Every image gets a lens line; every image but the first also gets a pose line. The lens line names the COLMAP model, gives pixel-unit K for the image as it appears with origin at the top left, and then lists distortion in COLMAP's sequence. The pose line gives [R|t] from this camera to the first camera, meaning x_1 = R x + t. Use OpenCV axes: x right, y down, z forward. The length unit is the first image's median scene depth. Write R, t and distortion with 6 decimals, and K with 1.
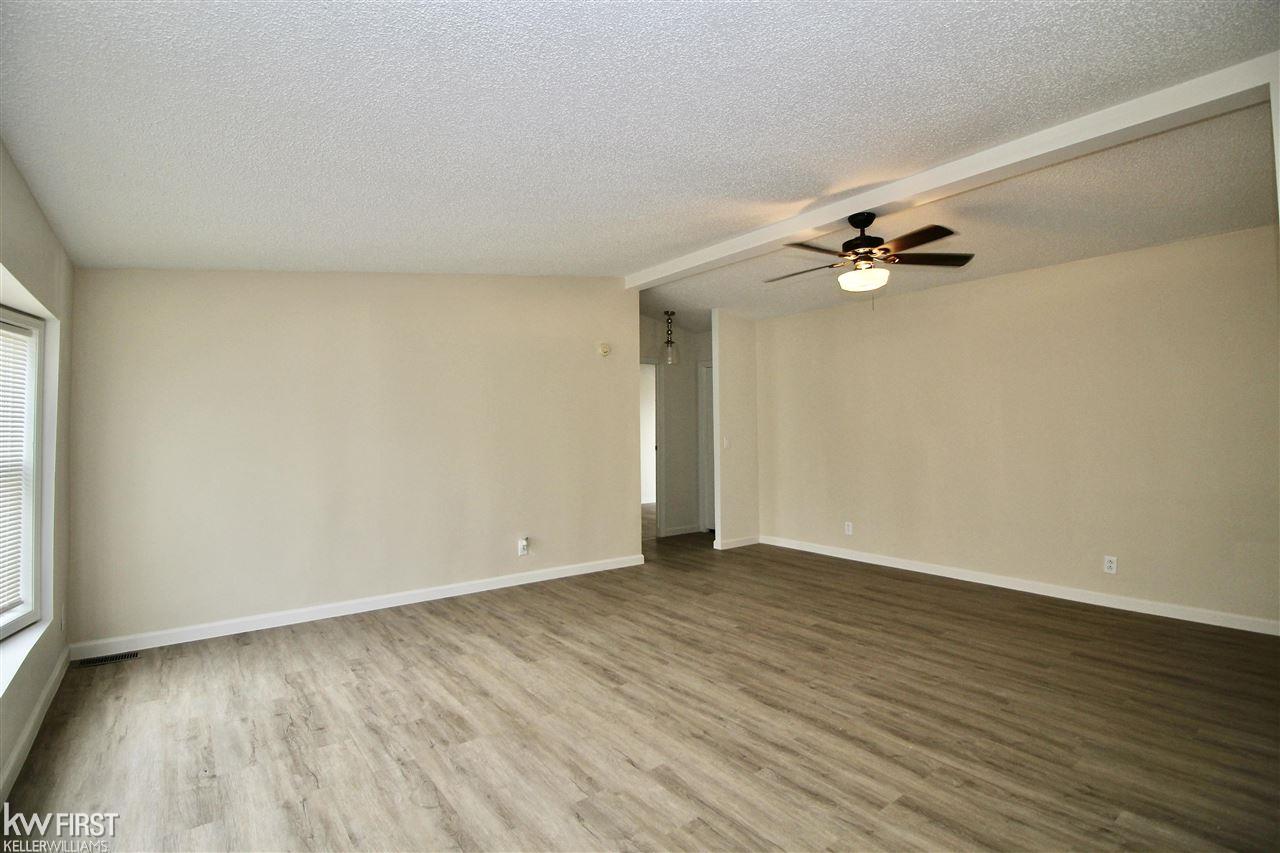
lens RADIAL K [[600.9, 0, 636.9], [0, 600.9, 426.2], [0, 0, 1]] dist [-0.017349, -0.004528]
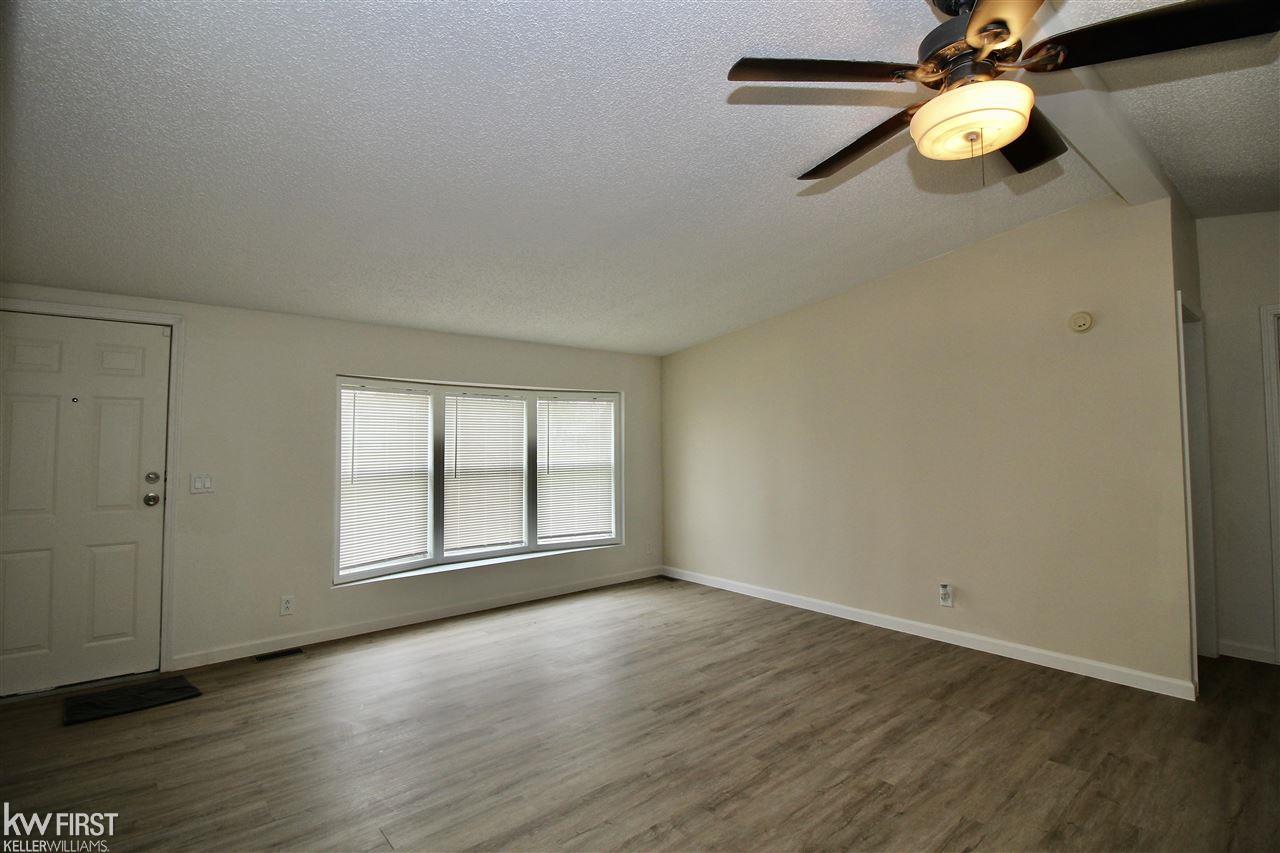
lens RADIAL K [[600.9, 0, 638.2], [0, 600.9, 427.2], [0, 0, 1]] dist [-0.017349, -0.004528]
pose [[0.055568, -0.013756, -0.998360, 0.824901], [0.017542, 0.999764, -0.012799, -0.030411], [0.998301, -0.016802, 0.055796, 0.768579]]
